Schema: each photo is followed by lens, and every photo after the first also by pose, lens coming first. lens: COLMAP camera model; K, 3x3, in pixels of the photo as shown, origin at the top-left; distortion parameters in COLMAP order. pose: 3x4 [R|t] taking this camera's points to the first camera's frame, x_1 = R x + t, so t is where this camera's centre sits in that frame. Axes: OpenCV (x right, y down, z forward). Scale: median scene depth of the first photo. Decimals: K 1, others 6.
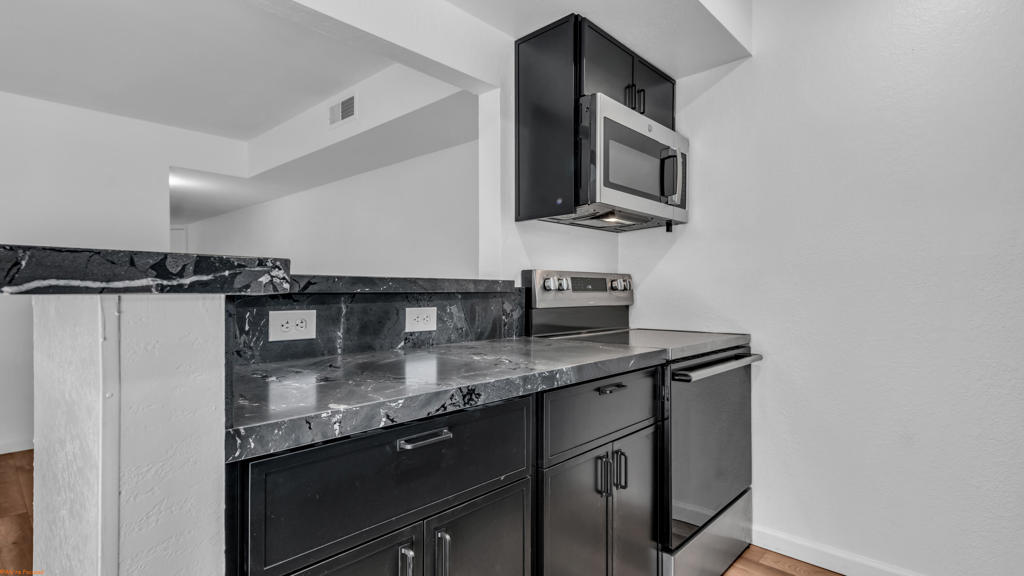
lens RADIAL K [[489.5, 0, 485.5], [0, 489.5, 285.4], [0, 0, 1]] dist [-0.040645, -0.000128]
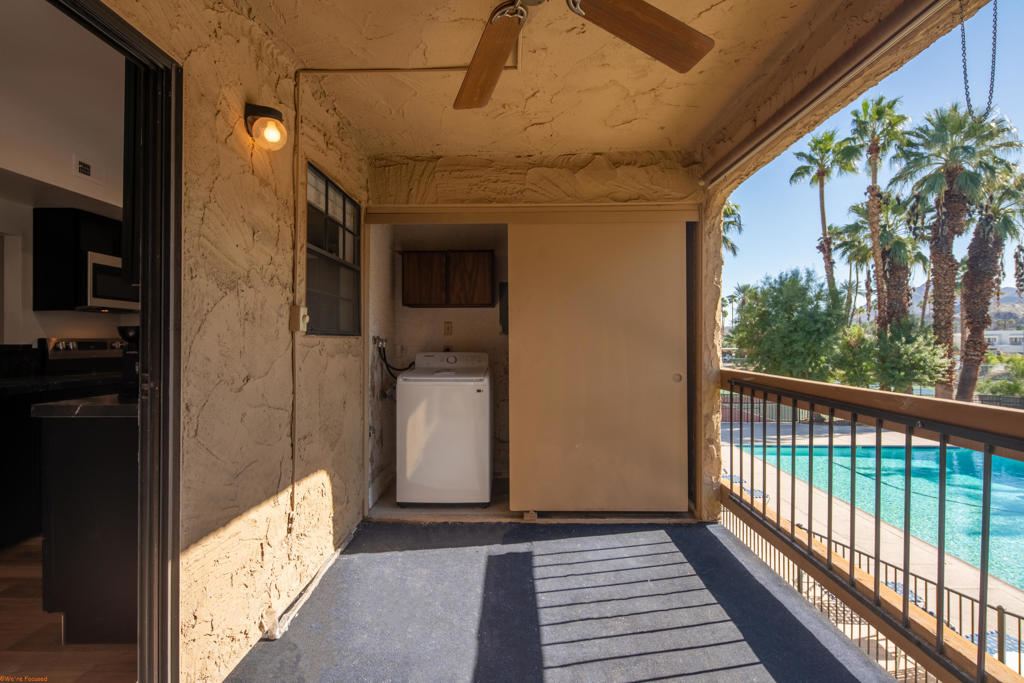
lens RADIAL K [[500.0, 0, 512.0], [0, 500.0, 341.5], [0, 0, 1]] dist [-0.000289, -0.001112]
pose [[0.714792, -0.001851, 0.699335, 0.034248], [-0.001964, 0.999987, 0.004654, -0.032173], [-0.699335, -0.004700, 0.714779, -1.555946]]
